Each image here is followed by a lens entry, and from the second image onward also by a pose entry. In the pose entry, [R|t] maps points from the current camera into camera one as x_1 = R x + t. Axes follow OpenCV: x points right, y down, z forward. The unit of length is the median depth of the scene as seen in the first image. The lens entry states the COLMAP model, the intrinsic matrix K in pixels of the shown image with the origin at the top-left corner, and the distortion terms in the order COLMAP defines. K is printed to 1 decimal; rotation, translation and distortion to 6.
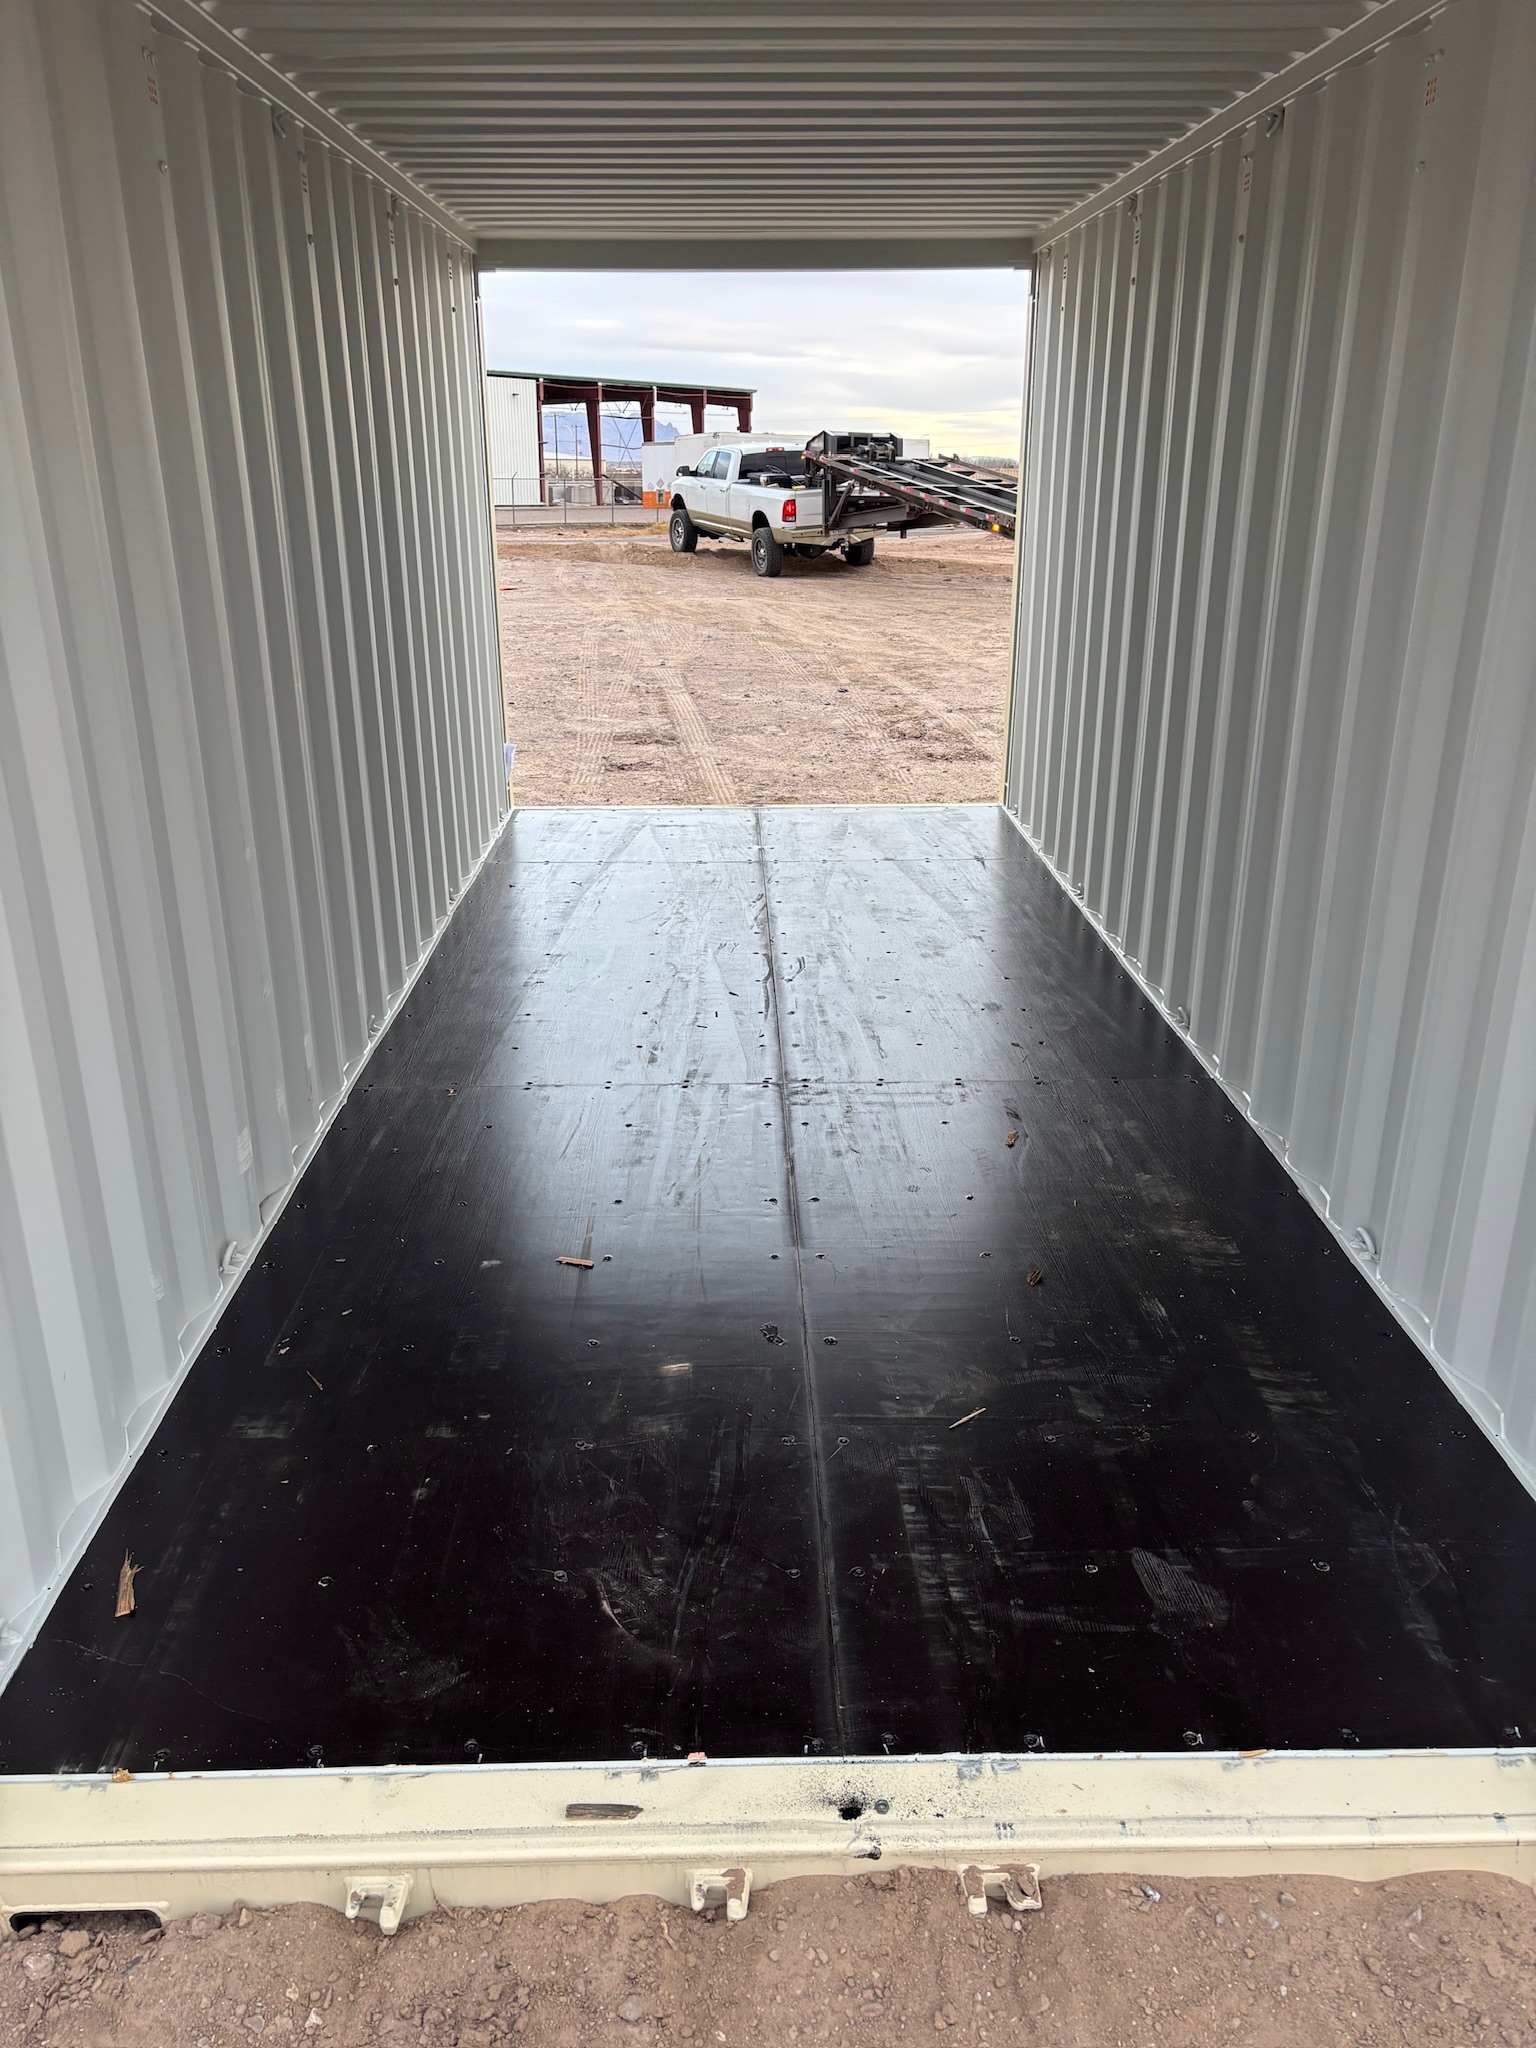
lens RADIAL K [[1540.7, 0, 749.8], [0, 1540.7, 1031.7], [0, 0, 1]] dist [0.048894, -0.047312]
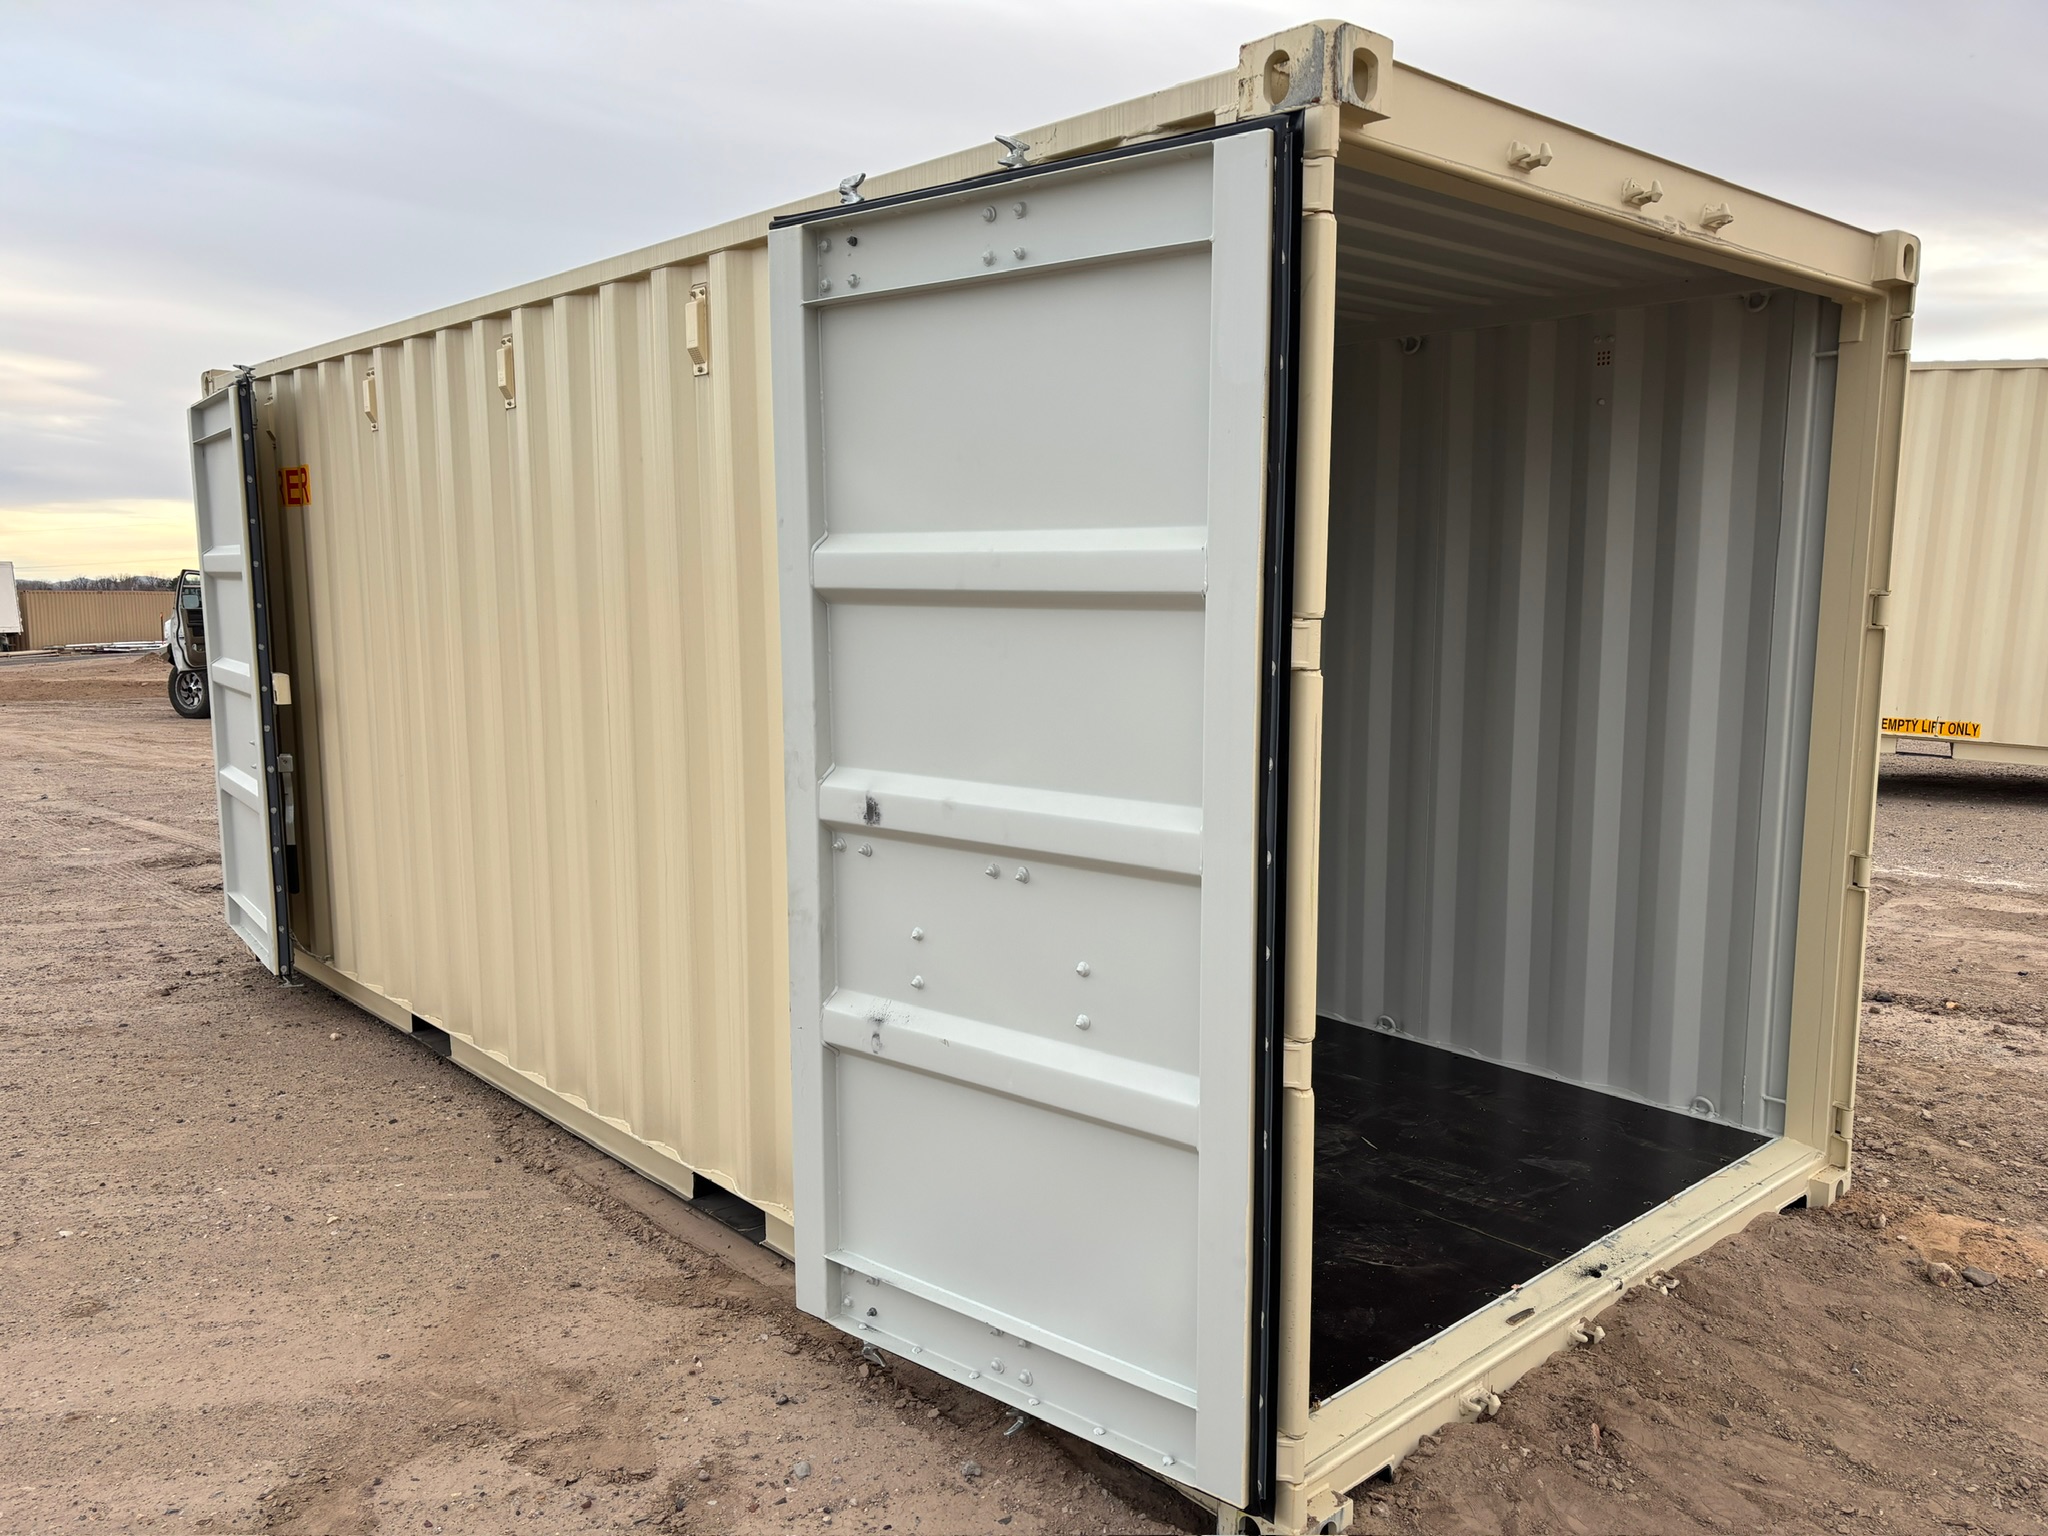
lens RADIAL K [[1533.3, 0, 1047.2], [0, 1533.3, 770.8], [0, 0, 1]] dist [0.059250, -0.056242]
pose [[0.751424, -0.082811, 0.654602, -0.664639], [0.231371, 0.962168, -0.143874, 0.020621], [-0.617923, 0.259566, 0.742157, -0.042249]]
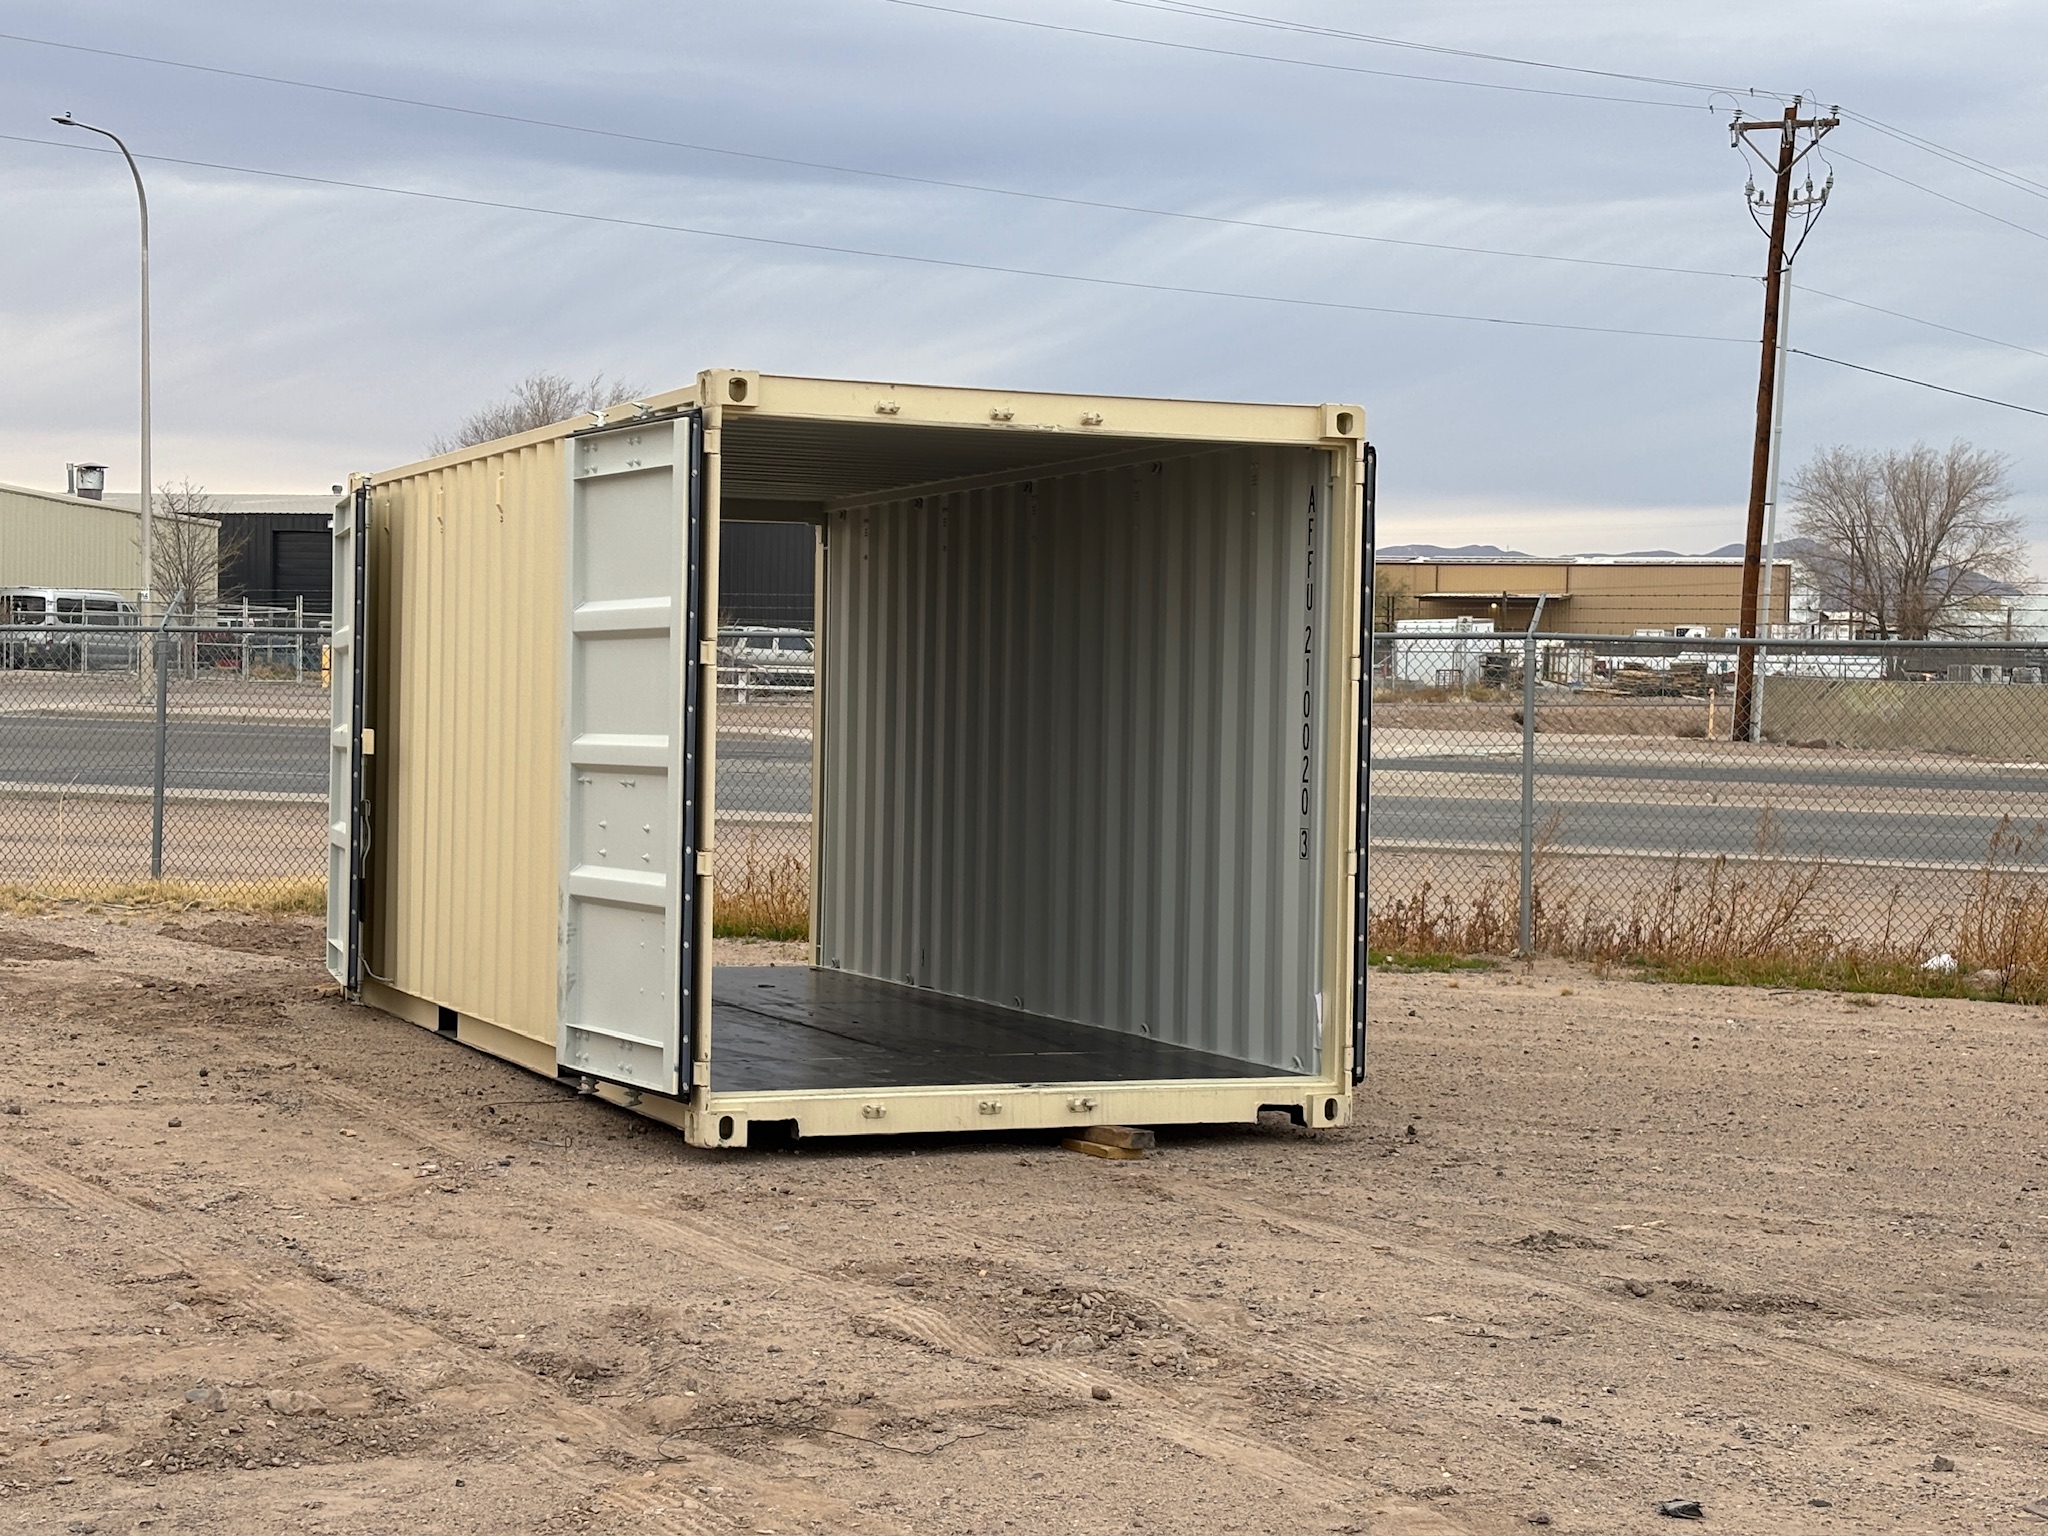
lens RADIAL K [[3448.7, 0, 1027.5], [0, 3448.7, 764.4], [0, 0, 1]] dist [0.268904, 0.007489]
pose [[0.932829, 0.017971, 0.359871, -0.929006], [0.106769, 0.940115, -0.323704, 0.839162], [-0.344137, 0.340383, 0.875048, -1.968802]]
